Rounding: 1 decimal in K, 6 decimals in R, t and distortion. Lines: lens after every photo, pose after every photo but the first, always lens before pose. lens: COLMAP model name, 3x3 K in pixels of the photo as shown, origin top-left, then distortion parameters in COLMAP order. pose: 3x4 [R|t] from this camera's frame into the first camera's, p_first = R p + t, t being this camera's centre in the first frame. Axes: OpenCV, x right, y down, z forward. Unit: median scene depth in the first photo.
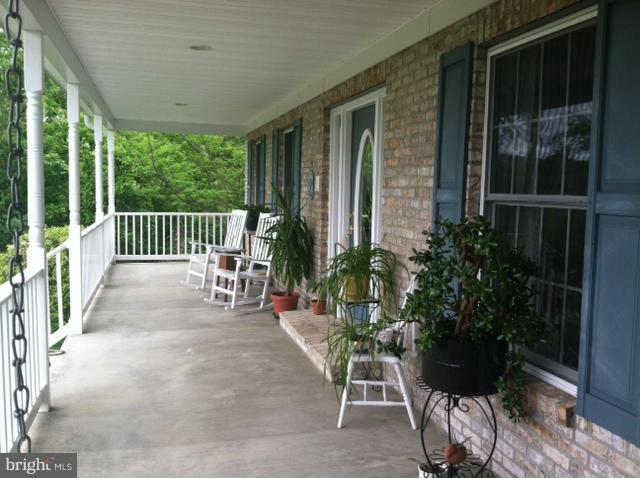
lens RADIAL K [[641.8, 0, 322.3], [0, 641.8, 239.7], [0, 0, 1]] dist [0.125474, 0.000000]
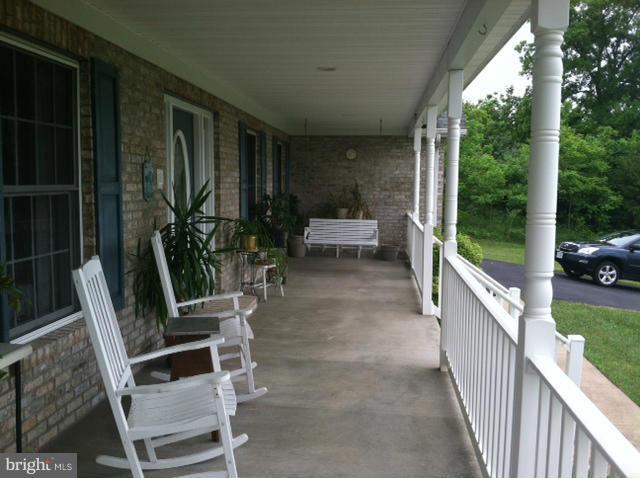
lens RADIAL K [[641.8, 0, 320.5], [0, 641.8, 240.7], [0, 0, 1]] dist [0.125474, 0.000000]
pose [[-0.938729, -0.058436, 0.339667, -0.523997], [0.001747, 0.984702, 0.174237, -0.170924], [-0.344653, 0.164155, -0.924266, 1.890948]]
